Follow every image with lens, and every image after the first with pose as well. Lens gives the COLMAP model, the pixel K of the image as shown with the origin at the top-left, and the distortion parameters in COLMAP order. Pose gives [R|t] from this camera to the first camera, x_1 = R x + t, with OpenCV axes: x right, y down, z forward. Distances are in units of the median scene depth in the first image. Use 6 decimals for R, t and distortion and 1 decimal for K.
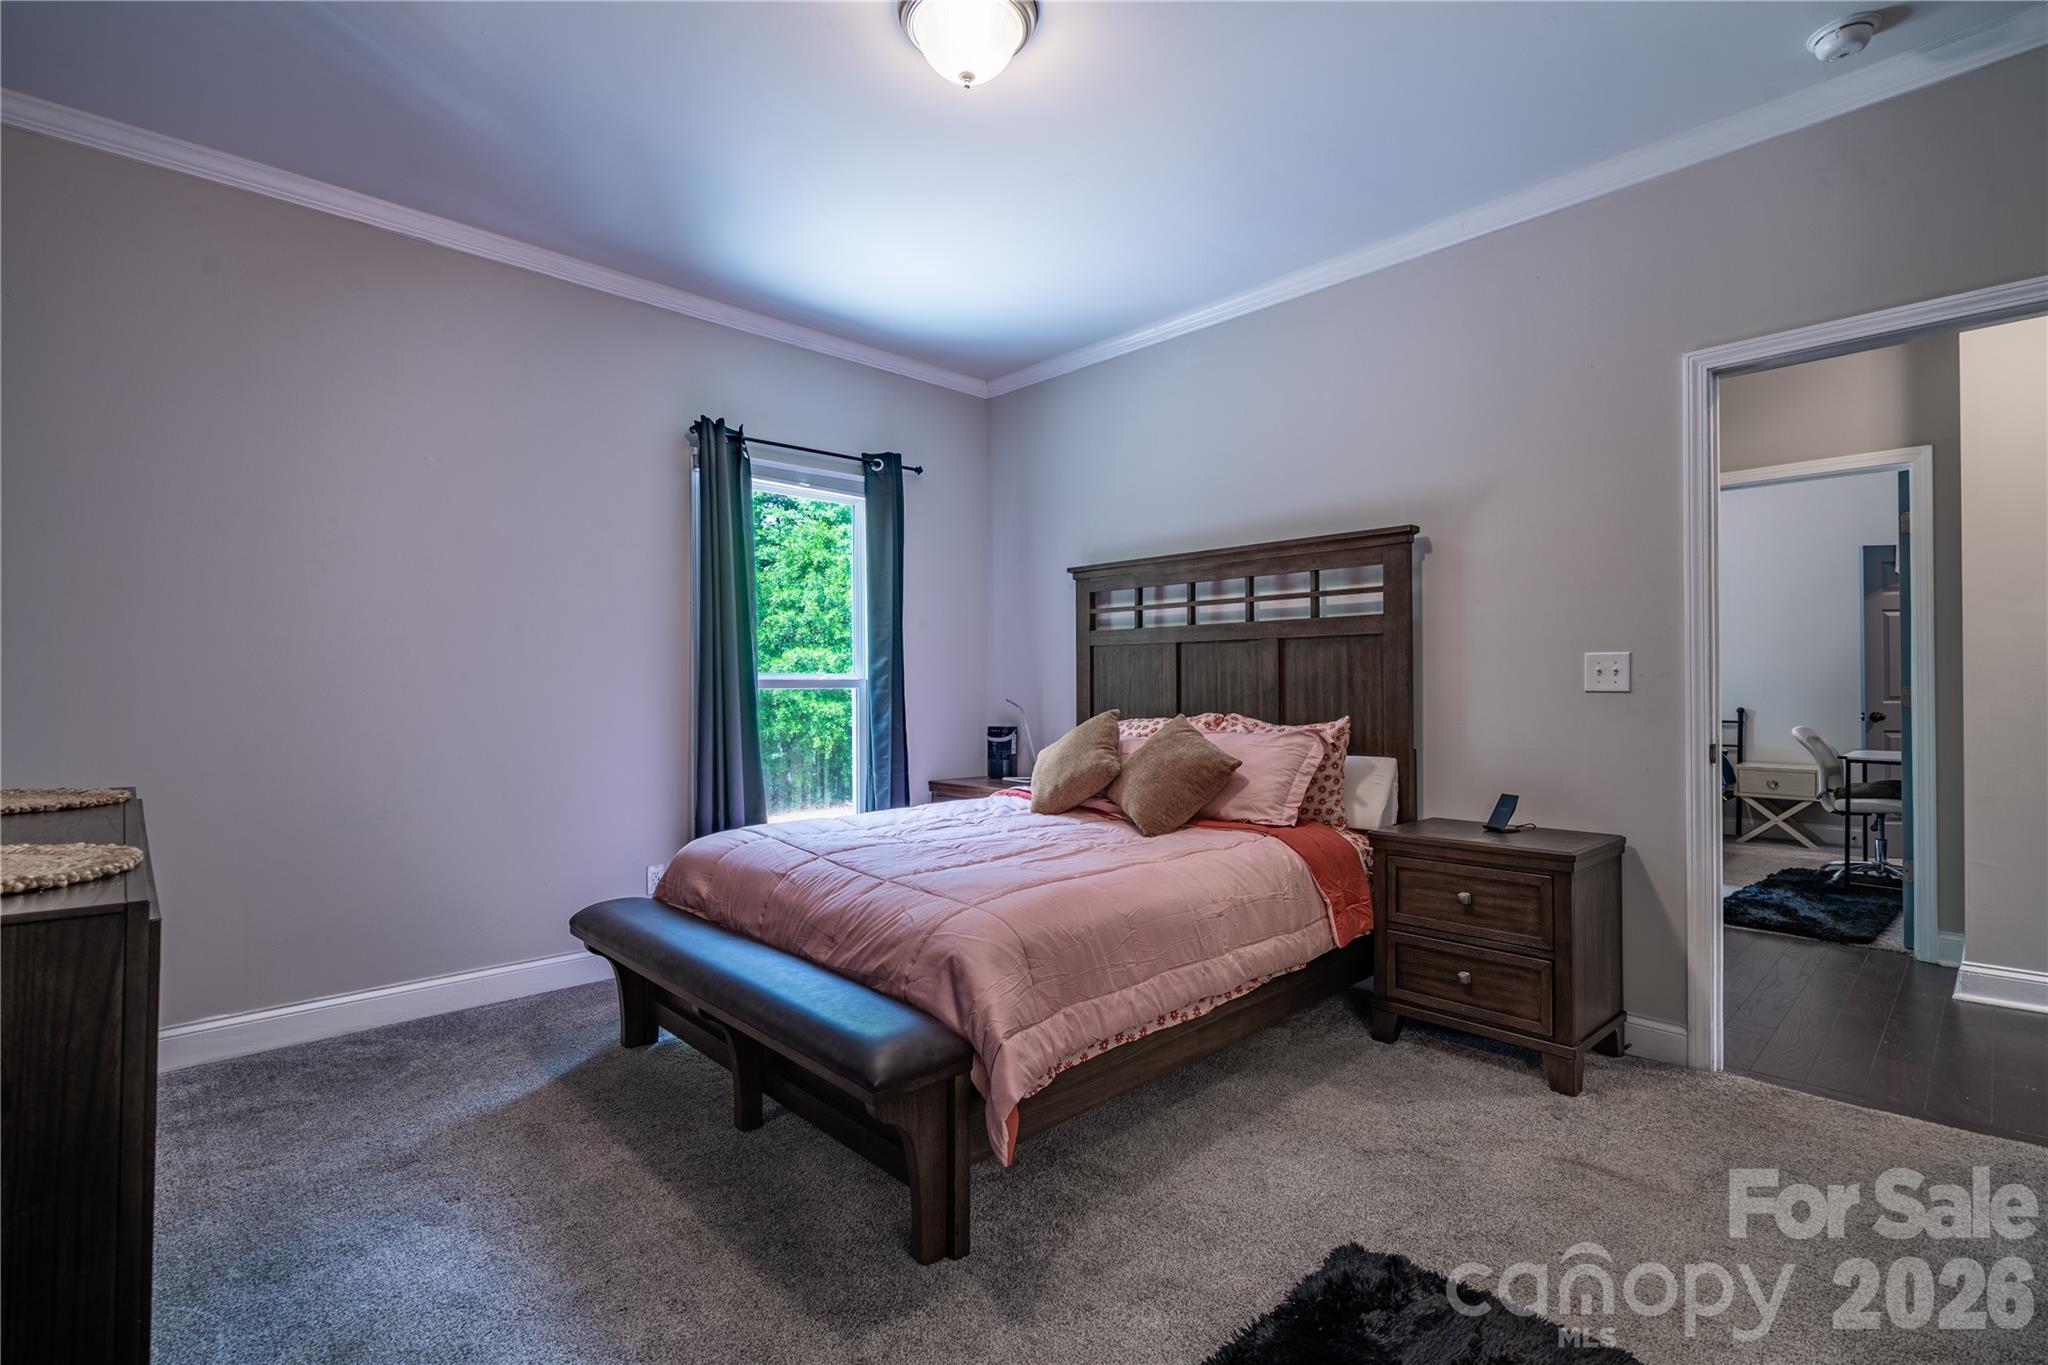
lens RADIAL K [[932.6, 0, 1030.1], [0, 932.6, 677.1], [0, 0, 1]] dist [-0.000962, -0.000734]
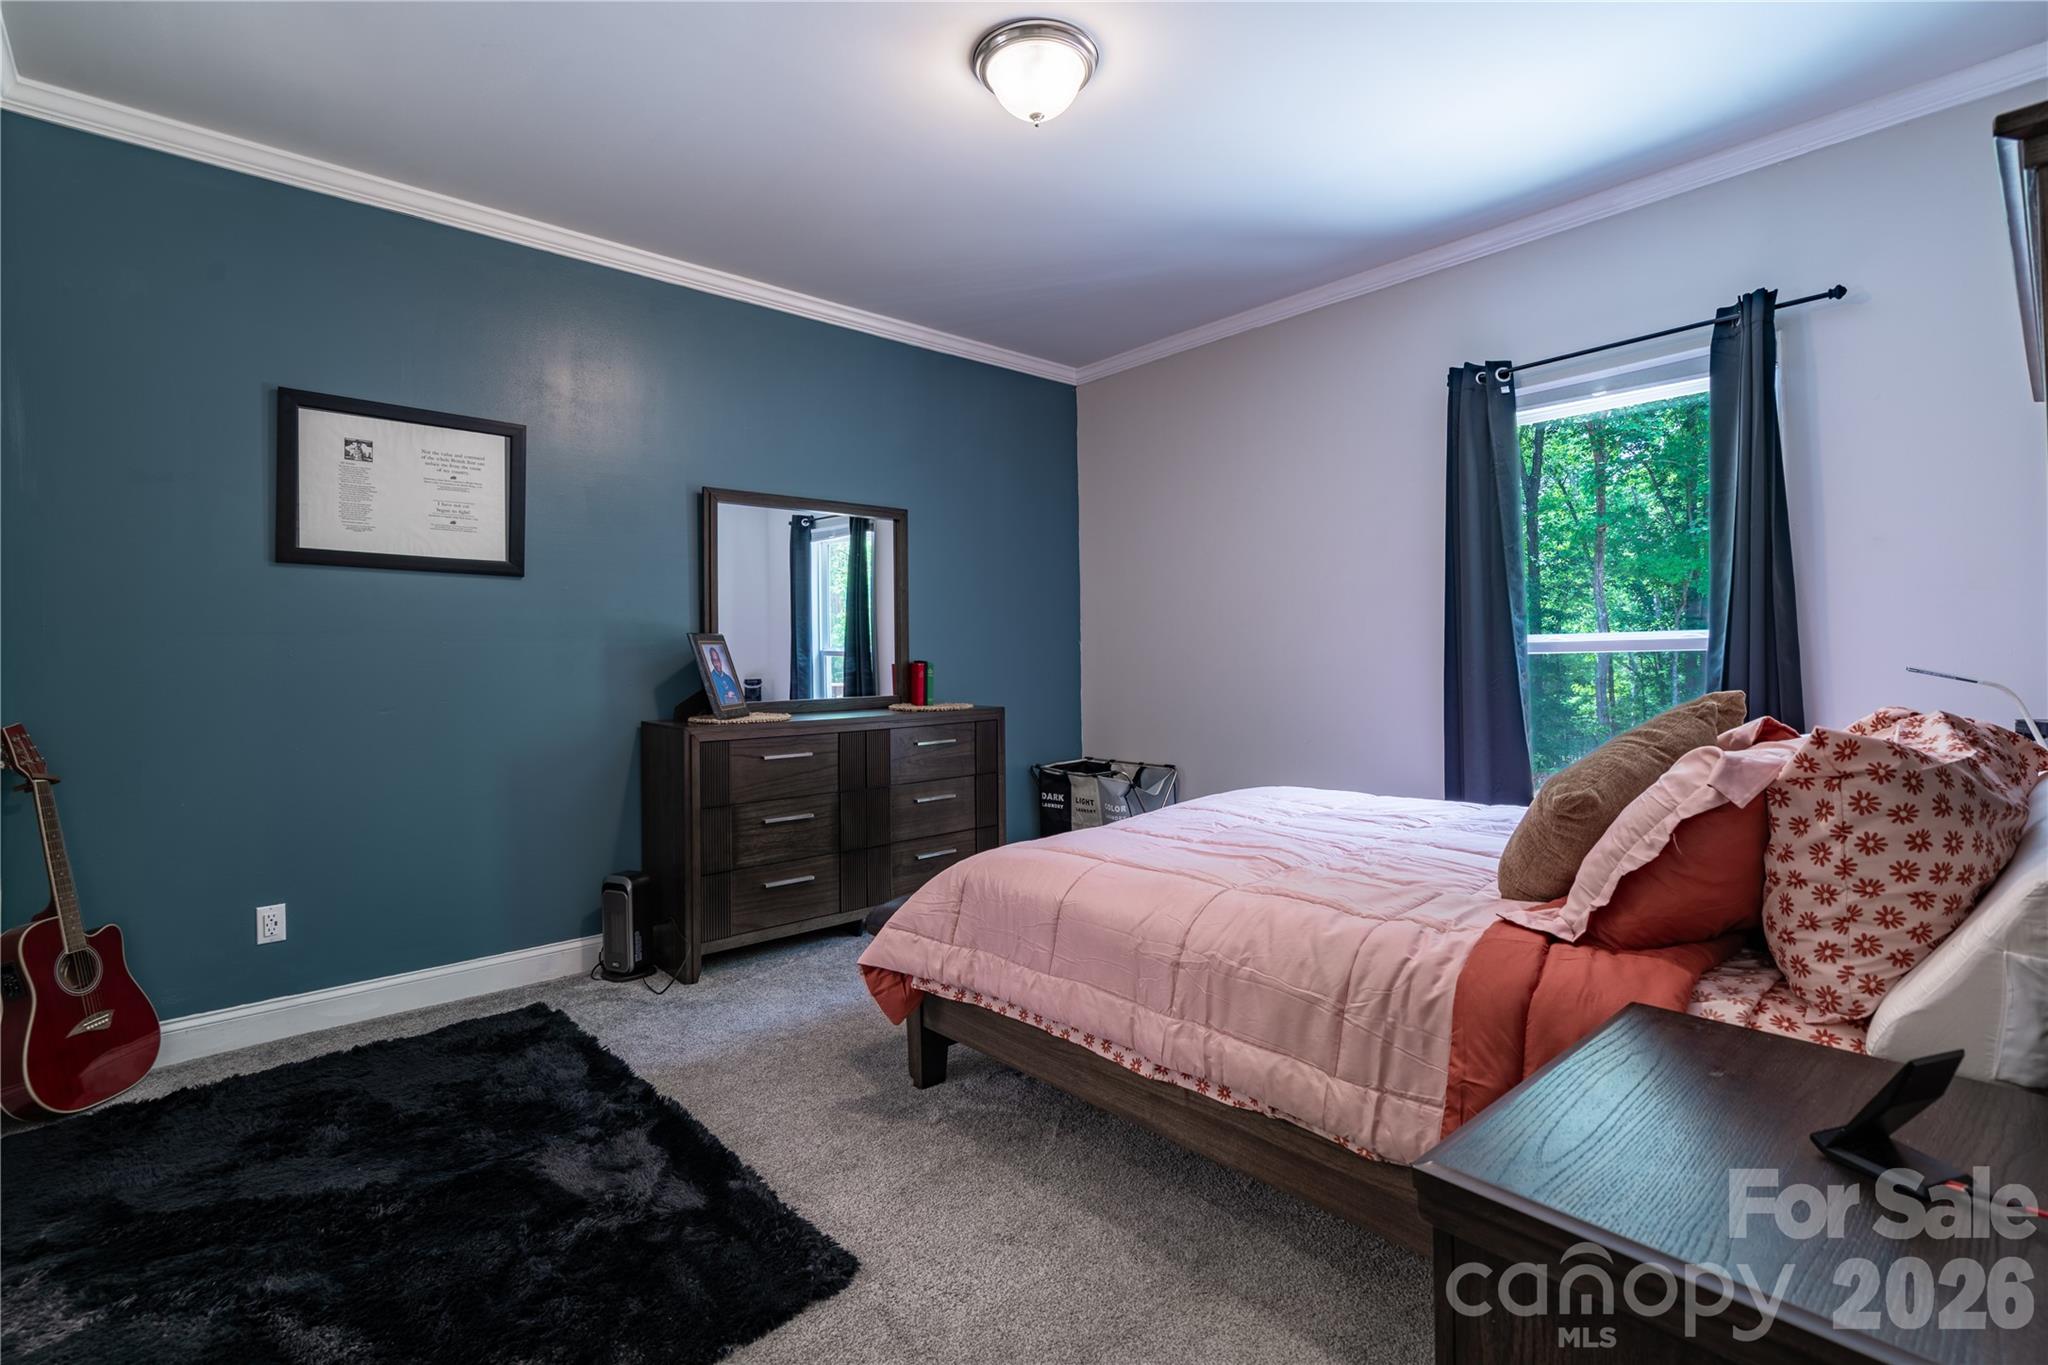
lens RADIAL K [[932.6, 0, 1017.0], [0, 932.6, 662.7], [0, 0, 1]] dist [-0.000962, -0.000734]
pose [[-0.023573, 0.003787, -0.999715, 1.054872], [0.021076, 0.999772, 0.003291, 0.012895], [0.999500, -0.020992, -0.023648, 1.001708]]
